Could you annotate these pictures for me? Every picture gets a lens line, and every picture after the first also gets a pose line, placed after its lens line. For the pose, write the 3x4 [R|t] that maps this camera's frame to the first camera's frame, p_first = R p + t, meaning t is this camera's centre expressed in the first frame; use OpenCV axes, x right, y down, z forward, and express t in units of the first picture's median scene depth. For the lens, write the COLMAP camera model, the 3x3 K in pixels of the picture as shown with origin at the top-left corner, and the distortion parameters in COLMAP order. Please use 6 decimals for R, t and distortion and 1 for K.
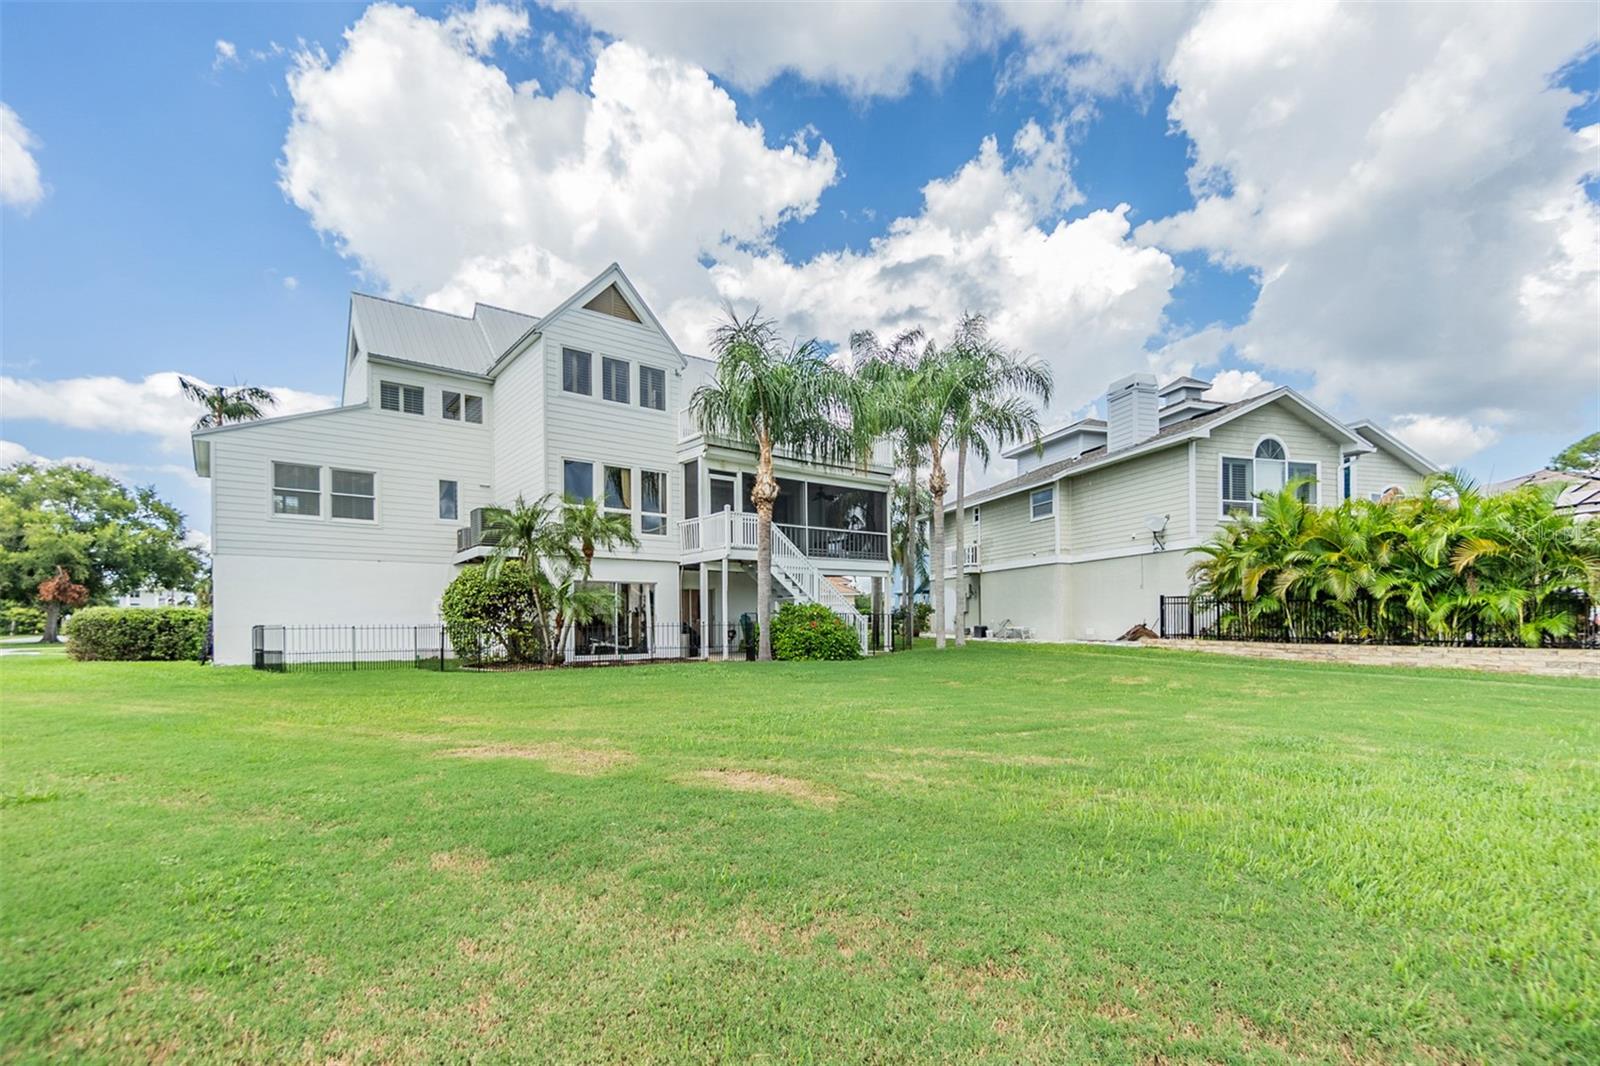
lens RADIAL K [[703.1, 0, 816.2], [0, 703.1, 614.6], [0, 0, 1]] dist [0.003882, 0.000692]
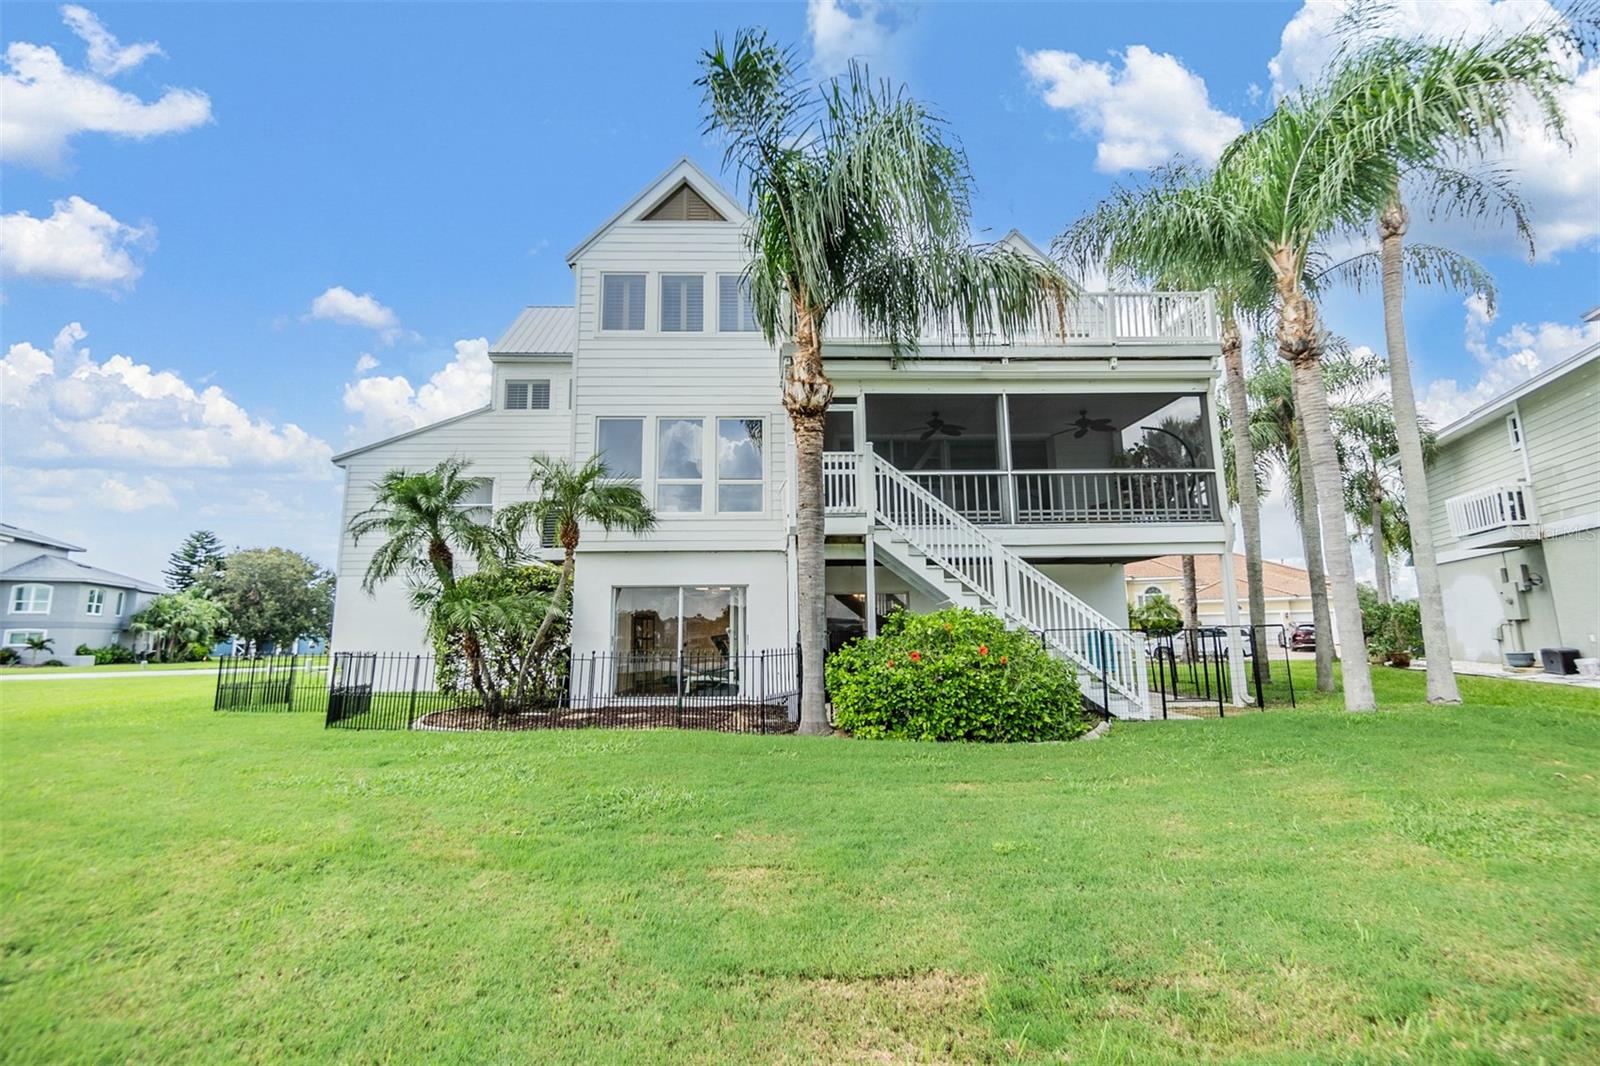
lens RADIAL K [[680.7, 0, 800.1], [0, 680.7, 528.4], [0, 0, 1]] dist [0.000072, -0.000033]
pose [[0.789119, -0.098473, -0.606296, 0.193891], [0.010969, 0.989168, -0.146380, -0.004598], [0.614143, 0.108861, 0.781651, 0.529820]]
